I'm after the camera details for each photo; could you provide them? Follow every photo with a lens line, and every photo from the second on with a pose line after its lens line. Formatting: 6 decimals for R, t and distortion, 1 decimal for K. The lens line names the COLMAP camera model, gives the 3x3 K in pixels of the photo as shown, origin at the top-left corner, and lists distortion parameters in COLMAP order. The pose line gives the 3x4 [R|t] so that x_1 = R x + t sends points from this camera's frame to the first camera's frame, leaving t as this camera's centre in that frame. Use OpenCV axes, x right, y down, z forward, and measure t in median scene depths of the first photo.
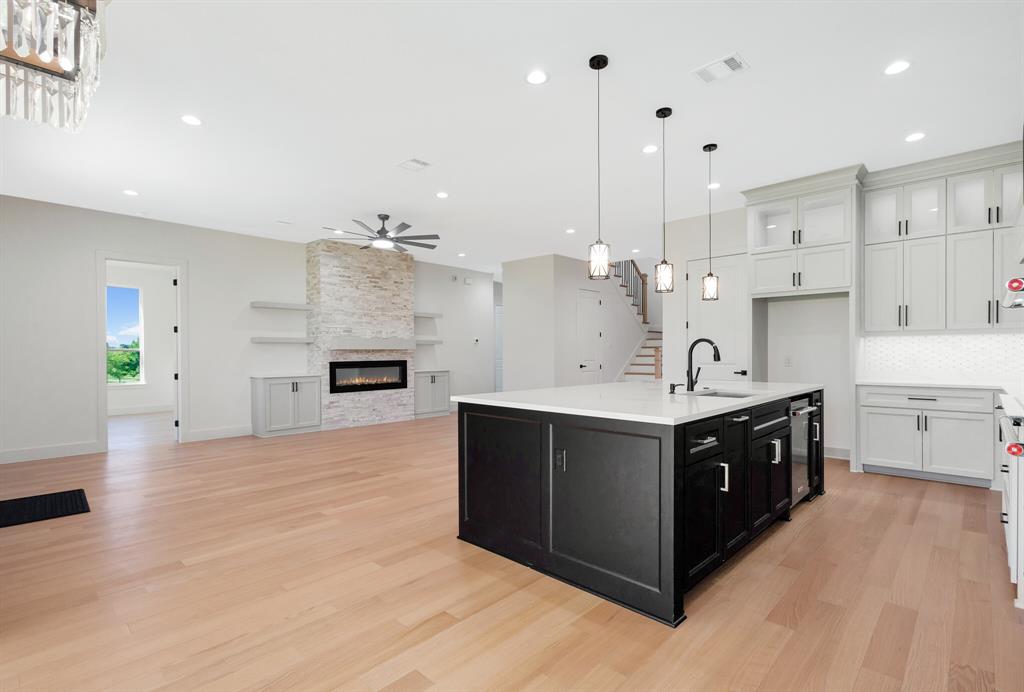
lens RADIAL K [[518.7, 0, 513.2], [0, 518.7, 357.2], [0, 0, 1]] dist [0.002594, 0.000375]
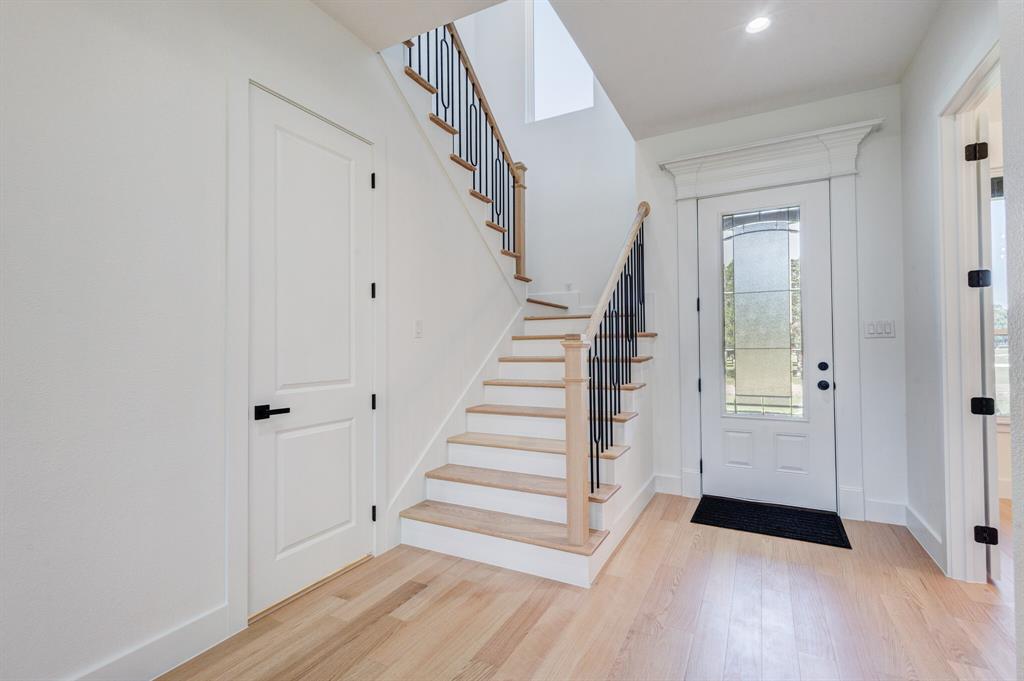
lens RADIAL K [[476.0, 0, 512.0], [0, 476.0, 338.4], [0, 0, 1]] dist [0.003872, -0.000261]
pose [[0.971513, 0.003967, 0.236954, 0.475539], [0.002381, 0.999646, -0.026497, -0.026488], [-0.236976, 0.026307, 0.971159, 1.912778]]
